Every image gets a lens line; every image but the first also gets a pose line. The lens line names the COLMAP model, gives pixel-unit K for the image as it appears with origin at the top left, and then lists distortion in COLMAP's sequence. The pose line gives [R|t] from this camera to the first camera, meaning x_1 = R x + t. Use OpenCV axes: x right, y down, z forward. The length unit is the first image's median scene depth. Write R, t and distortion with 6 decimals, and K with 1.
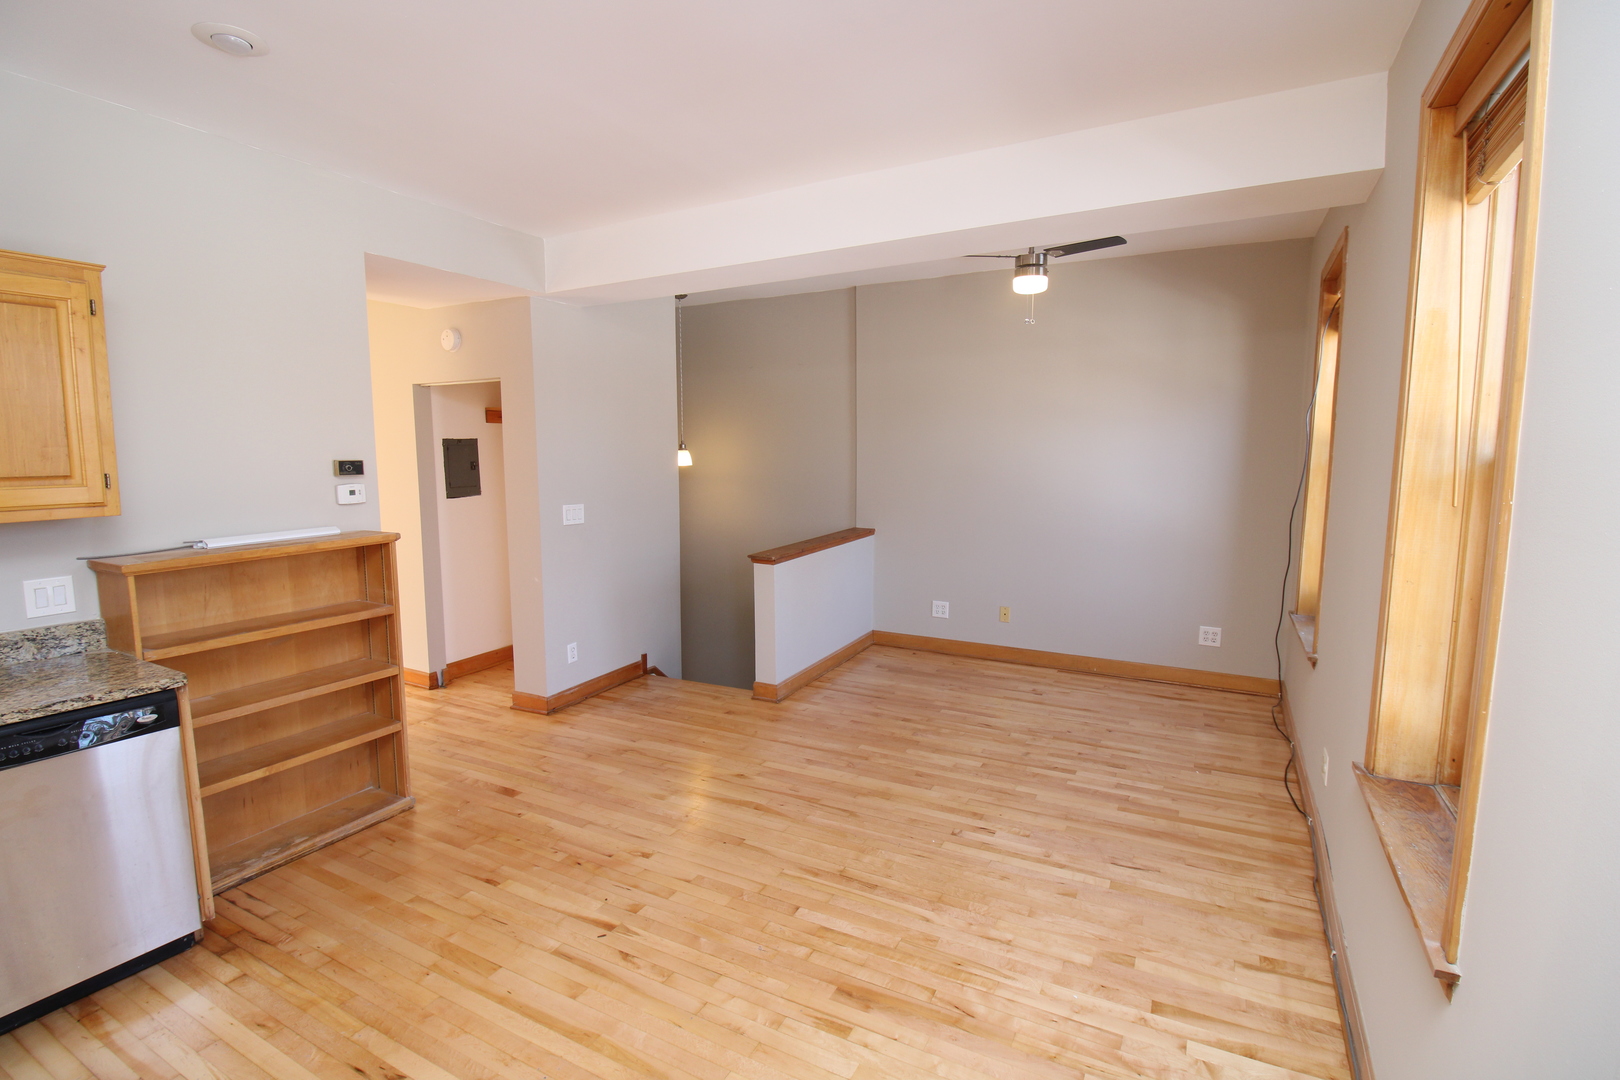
lens RADIAL K [[768.3, 0, 813.3], [0, 768.3, 531.7], [0, 0, 1]] dist [-0.035814, -0.000167]
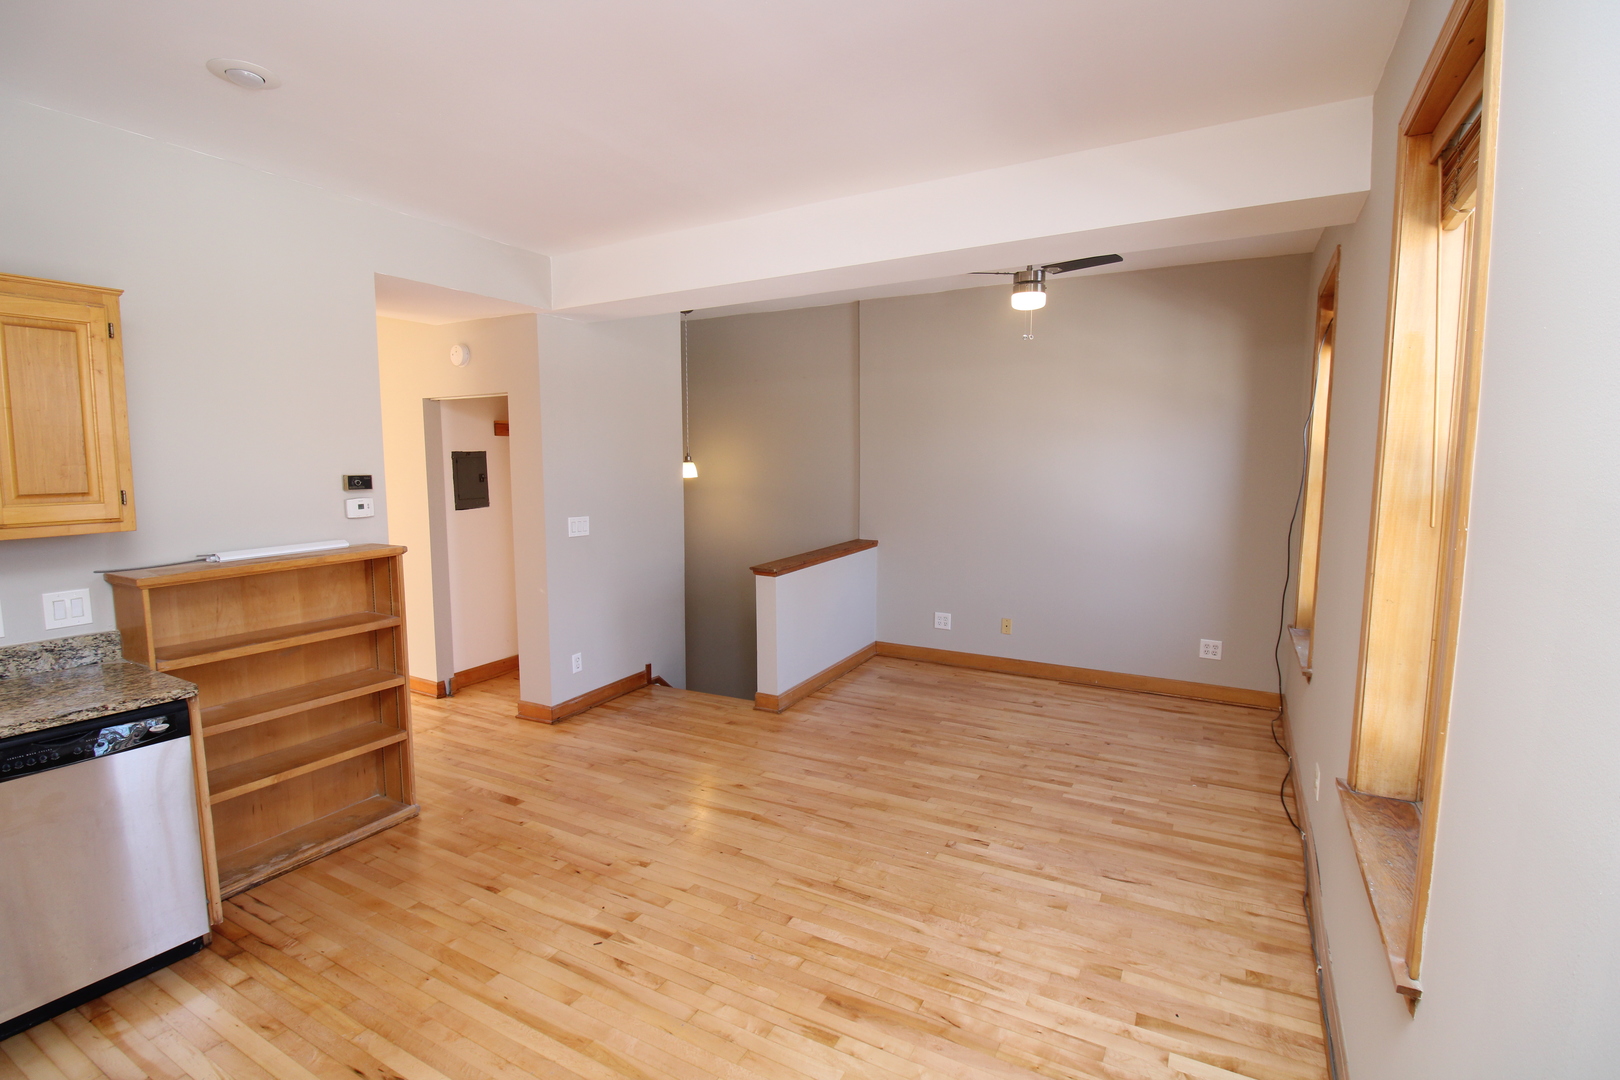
lens RADIAL K [[768.3, 0, 813.3], [0, 768.3, 531.7], [0, 0, 1]] dist [-0.035814, -0.000167]
pose [[0.999892, 0.002053, -0.014568, 0.023370], [-0.002206, 0.999943, -0.010483, -0.010496], [0.014546, 0.010514, 0.999839, -0.020370]]
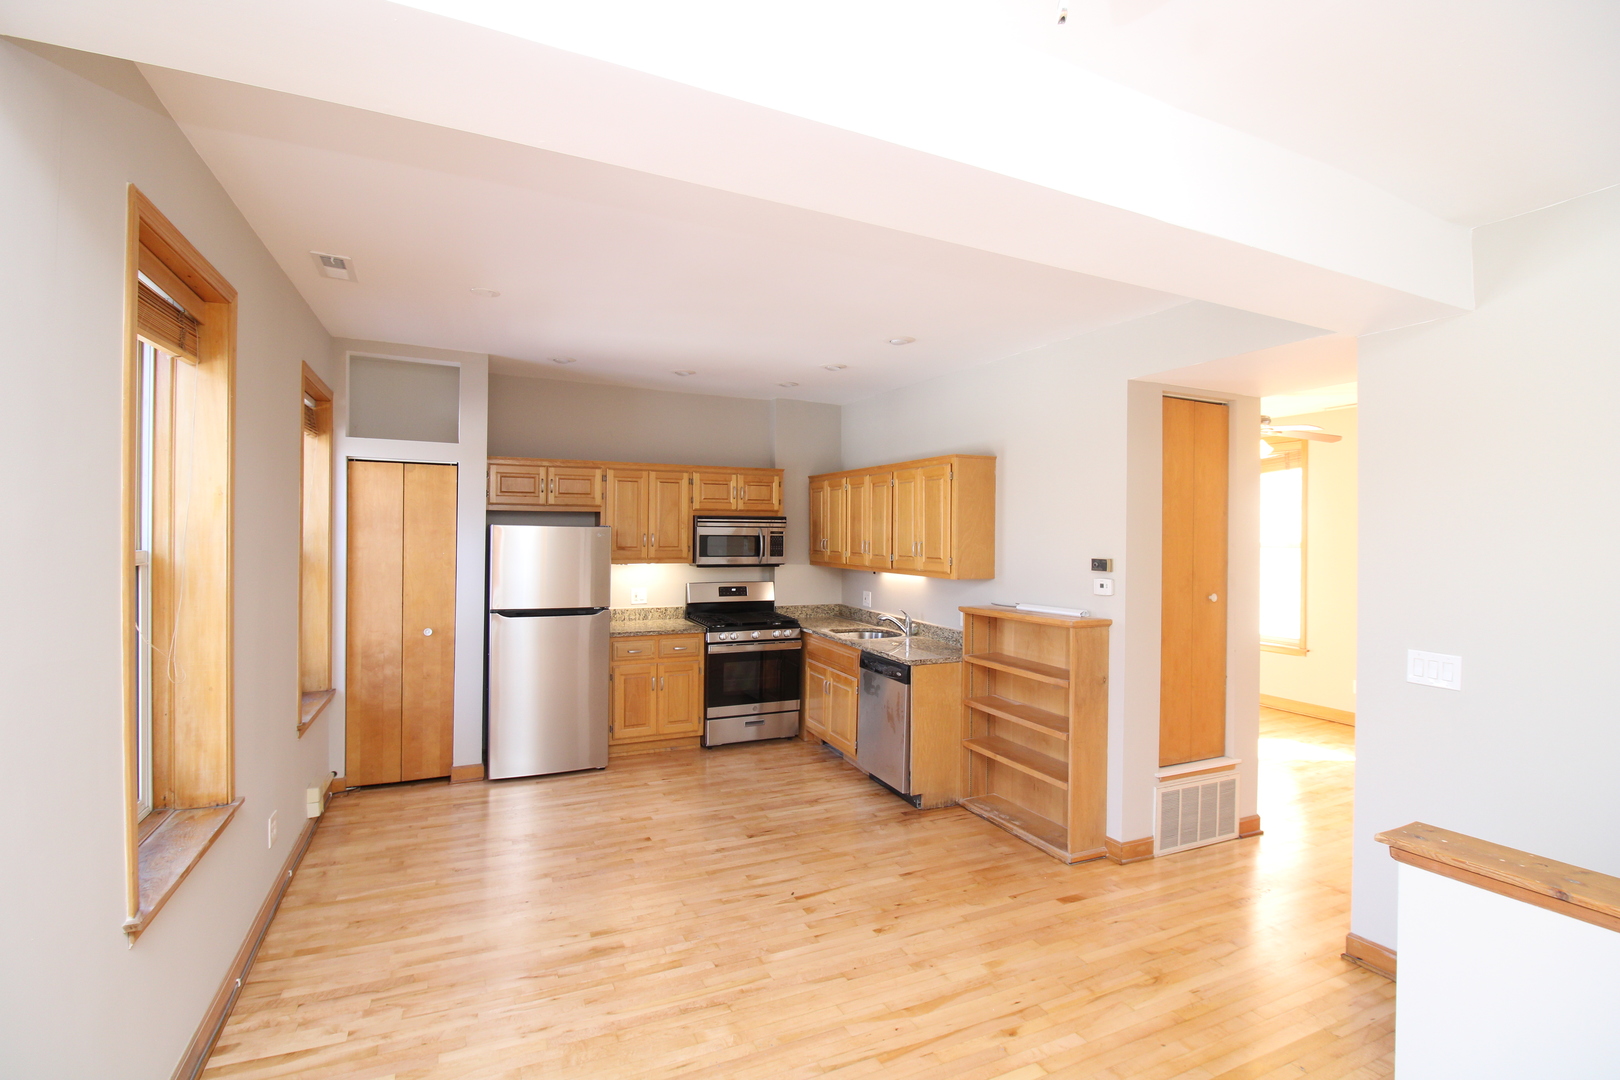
lens RADIAL K [[730.5, 0, 810.0], [0, 730.5, 540.0], [0, 0, 1]] dist [-0.031307, -0.000093]
pose [[-0.603187, 0.001406, -0.797598, 0.726710], [-0.094822, 0.992780, 0.073460, -0.205553], [0.791943, 0.119940, -0.598699, 1.654391]]
